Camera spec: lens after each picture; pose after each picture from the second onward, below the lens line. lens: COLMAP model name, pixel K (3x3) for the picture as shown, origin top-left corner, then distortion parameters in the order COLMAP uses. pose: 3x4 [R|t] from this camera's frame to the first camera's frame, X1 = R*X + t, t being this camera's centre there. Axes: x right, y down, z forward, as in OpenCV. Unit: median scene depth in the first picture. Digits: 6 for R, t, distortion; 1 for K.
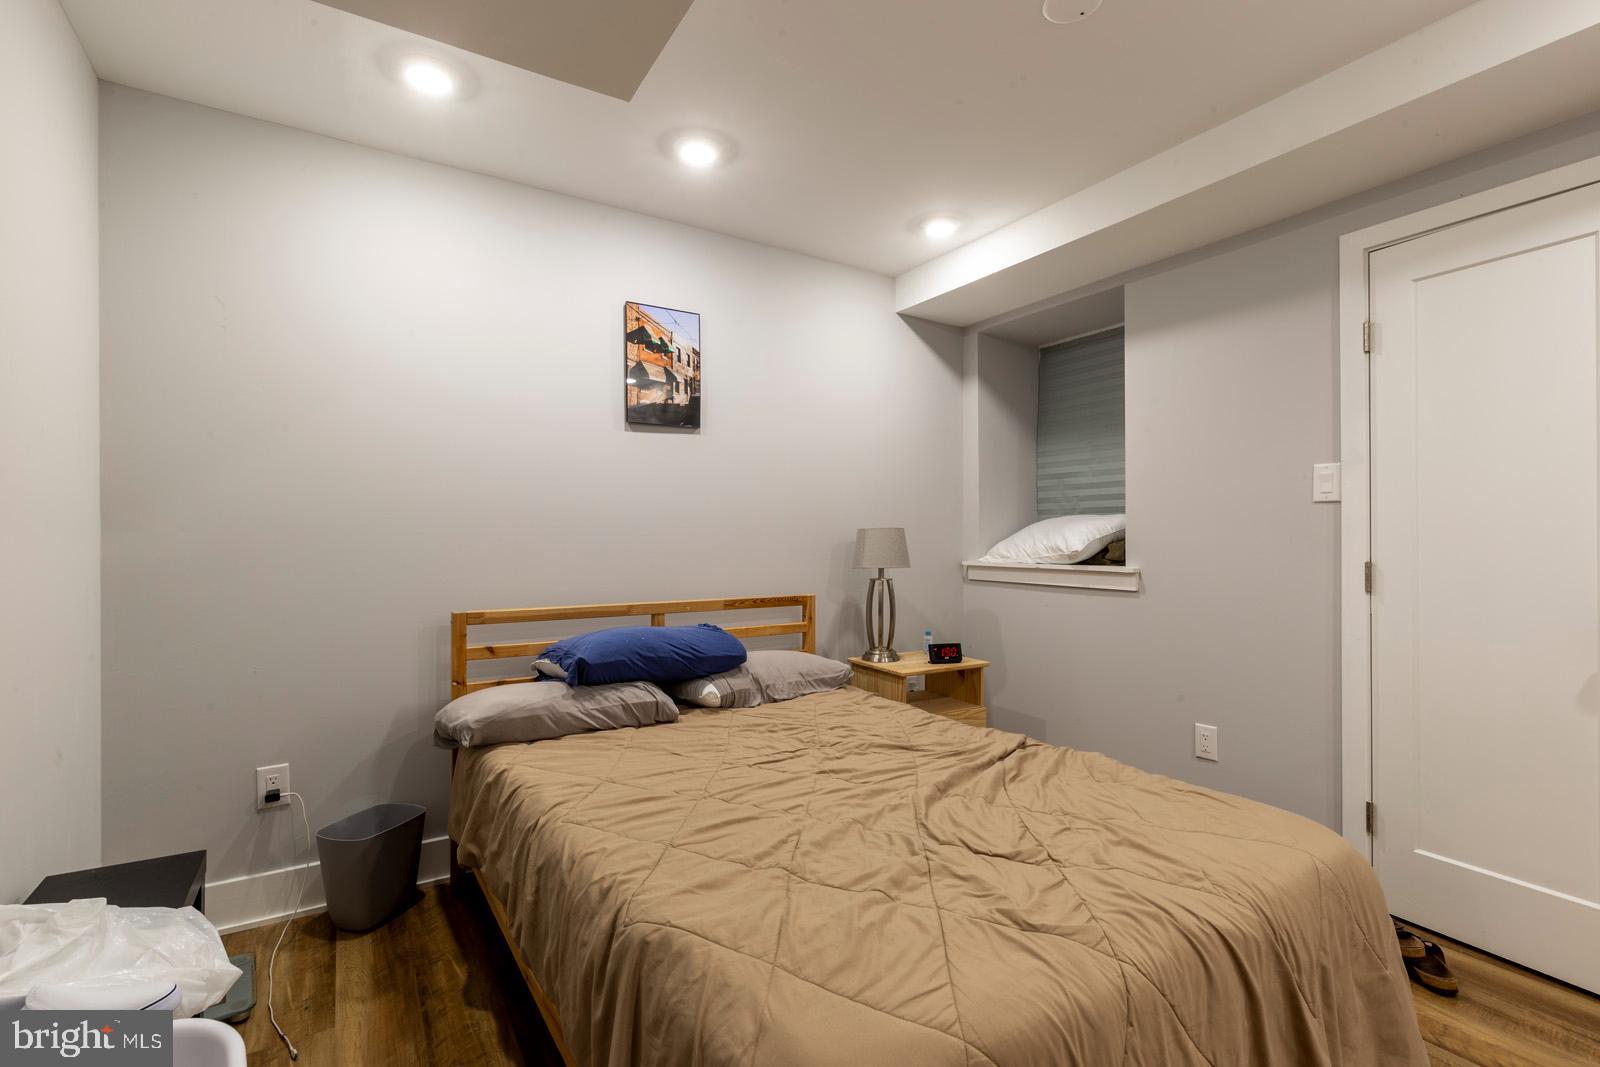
lens RADIAL K [[732.8, 0, 800.1], [0, 732.8, 537.8], [0, 0, 1]] dist [0.005224, -0.000537]
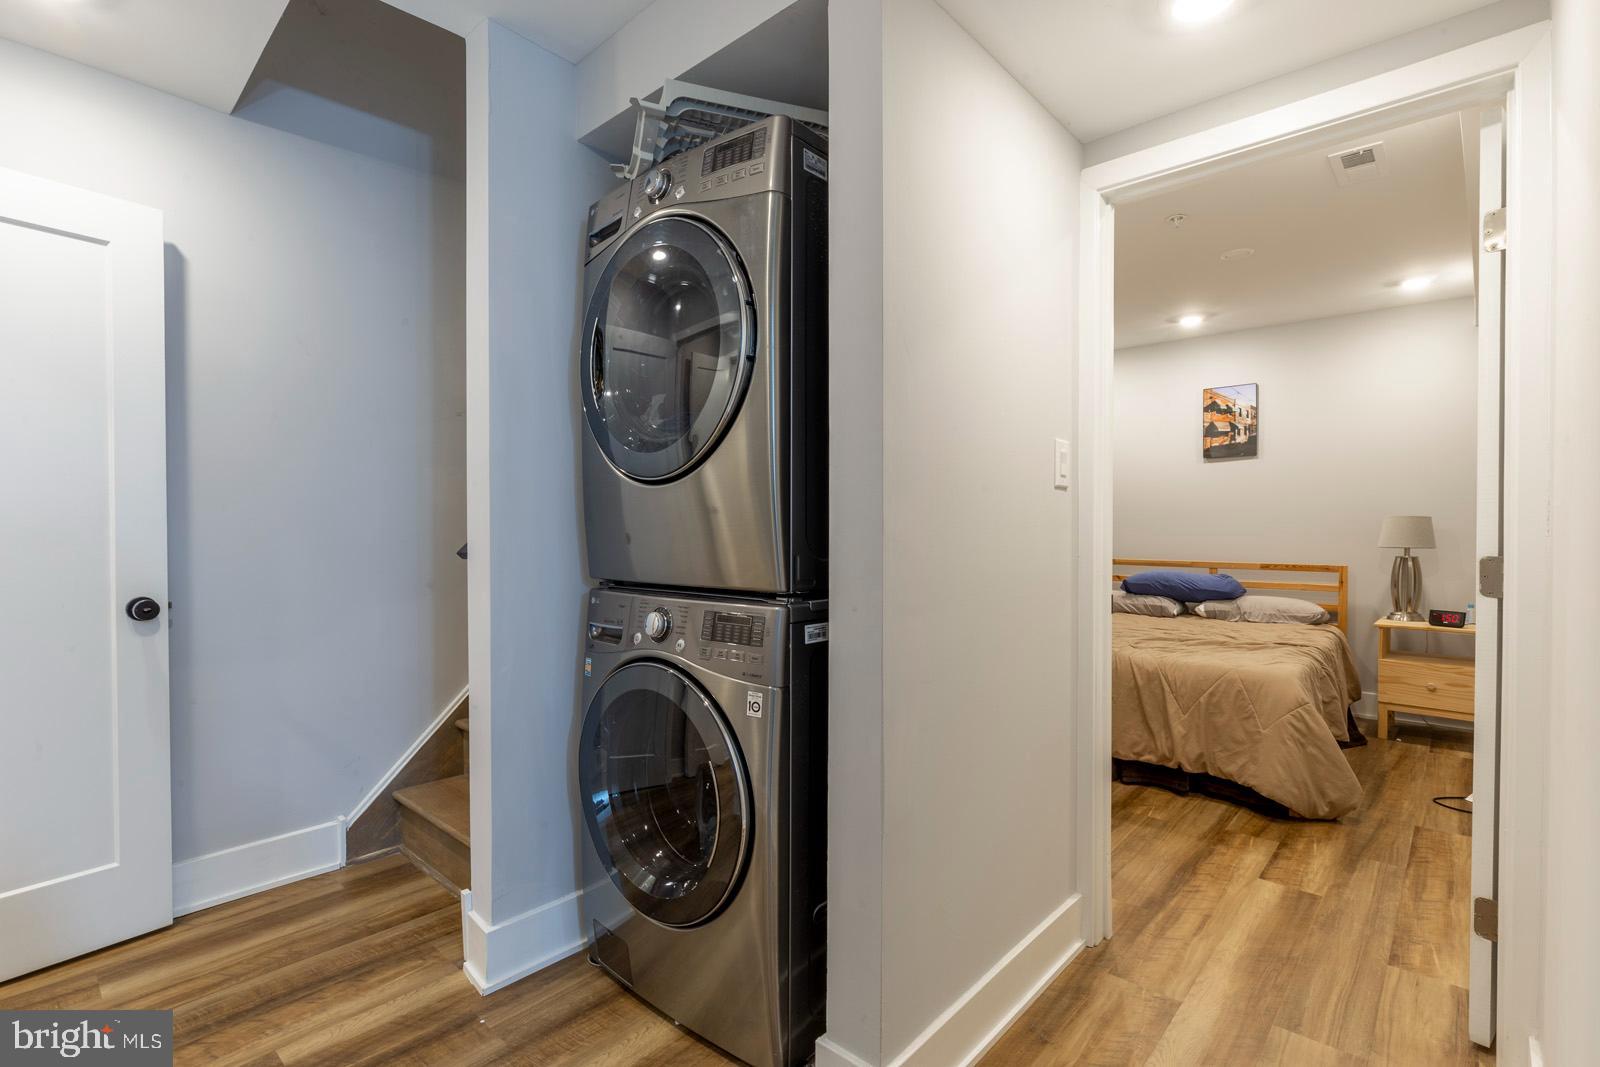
lens RADIAL K [[743.9, 0, 800.2], [0, 743.9, 538.8], [0, 0, 1]] dist [-0.002553, -0.000634]
pose [[0.260853, 0.017421, -0.965221, 1.220946], [-0.000231, 0.999838, 0.017984, 0.002970], [0.965378, -0.004468, 0.260815, -0.392604]]
